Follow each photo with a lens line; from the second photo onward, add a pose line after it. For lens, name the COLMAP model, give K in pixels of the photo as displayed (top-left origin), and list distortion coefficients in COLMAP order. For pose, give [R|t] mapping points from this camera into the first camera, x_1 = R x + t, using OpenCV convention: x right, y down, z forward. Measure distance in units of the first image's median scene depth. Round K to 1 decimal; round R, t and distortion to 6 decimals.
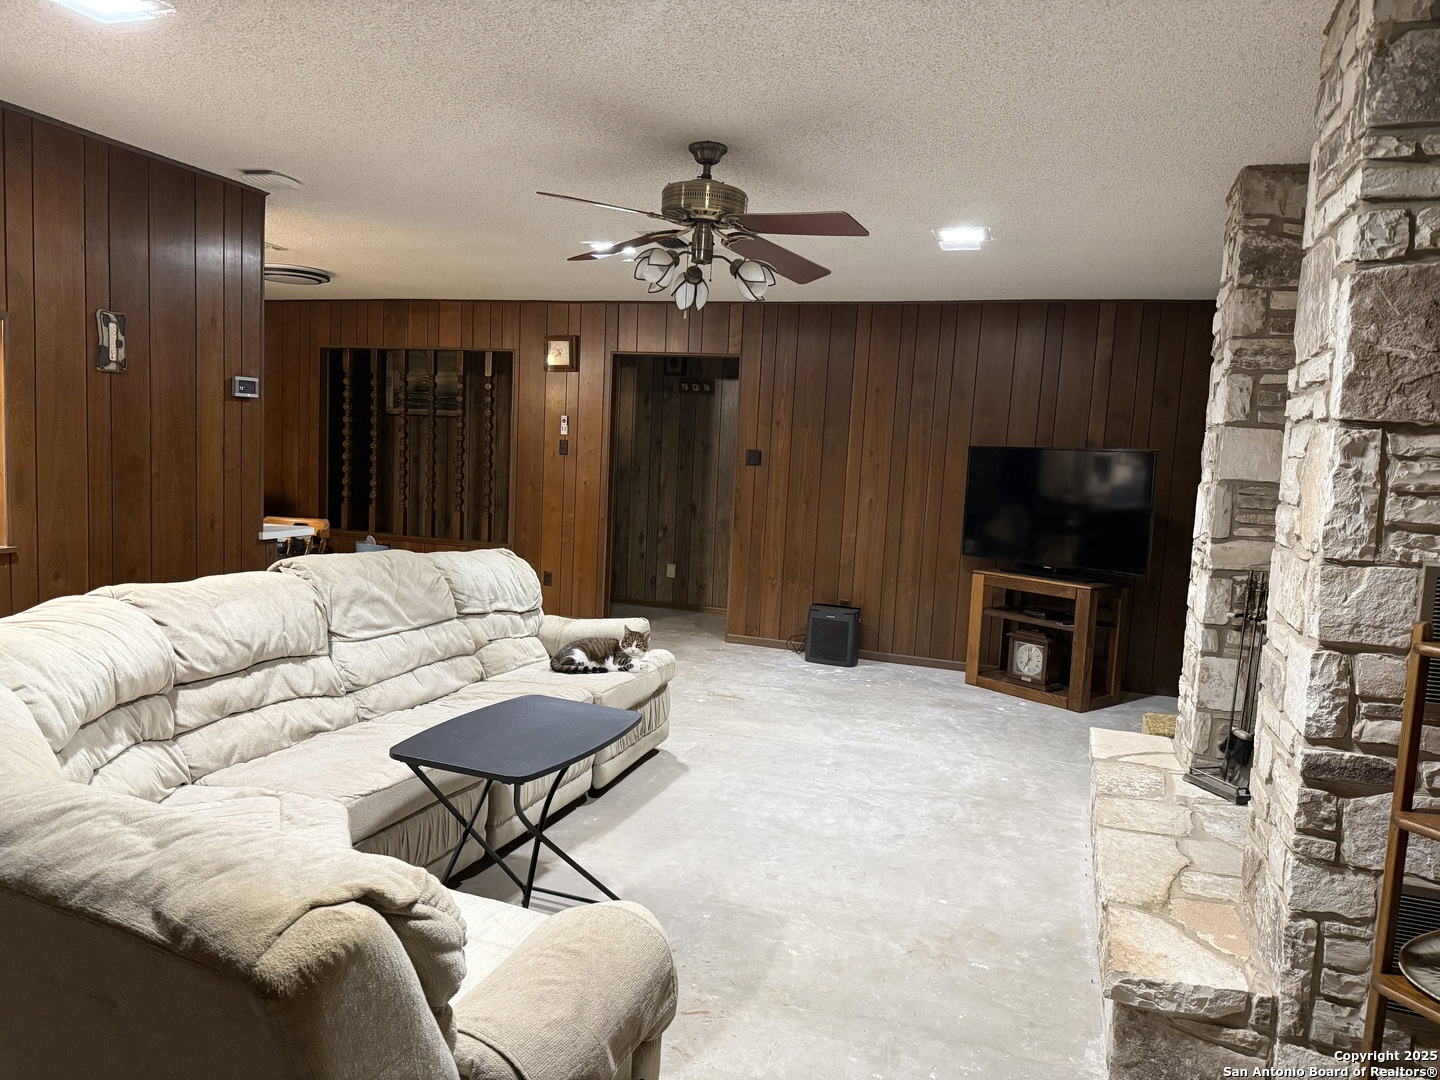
lens RADIAL K [[967.1, 0, 720.0], [0, 967.1, 540.0], [0, 0, 1]] dist [0.002099, -0.000700]
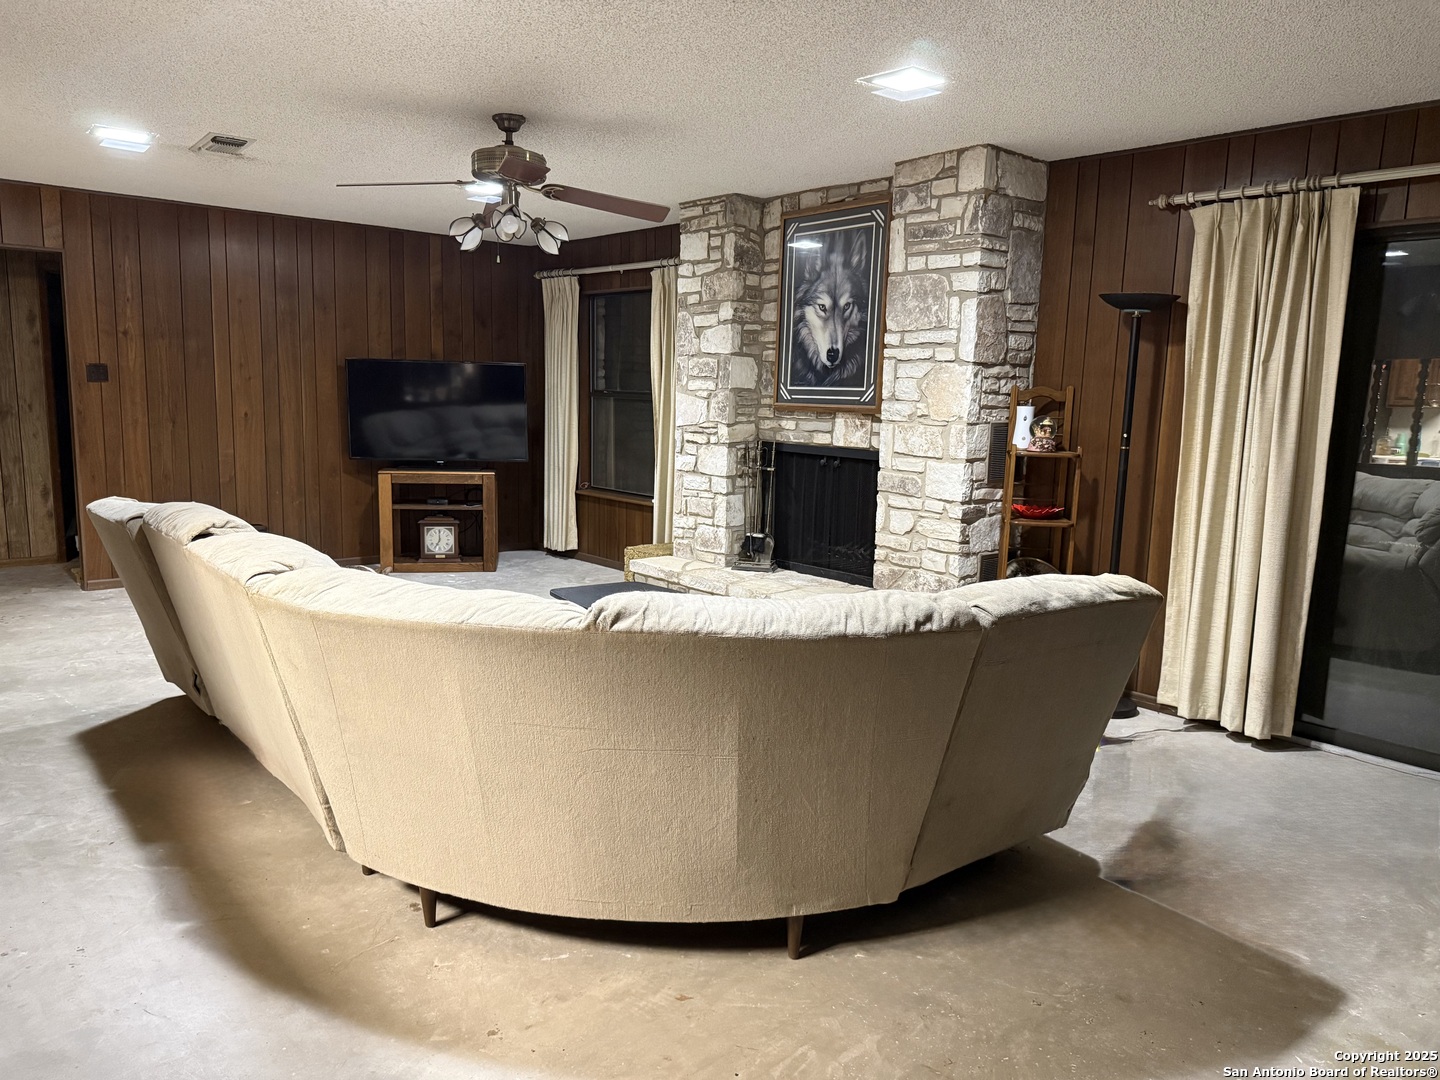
lens RADIAL K [[983.7, 0, 654.5], [0, 983.7, 533.9], [0, 0, 1]] dist [0.173514, -0.252386]
pose [[0.537421, -0.161075, 0.827788, -0.589799], [0.080016, 0.986901, 0.140088, -0.037516], [-0.839509, -0.009050, 0.543270, 0.109036]]
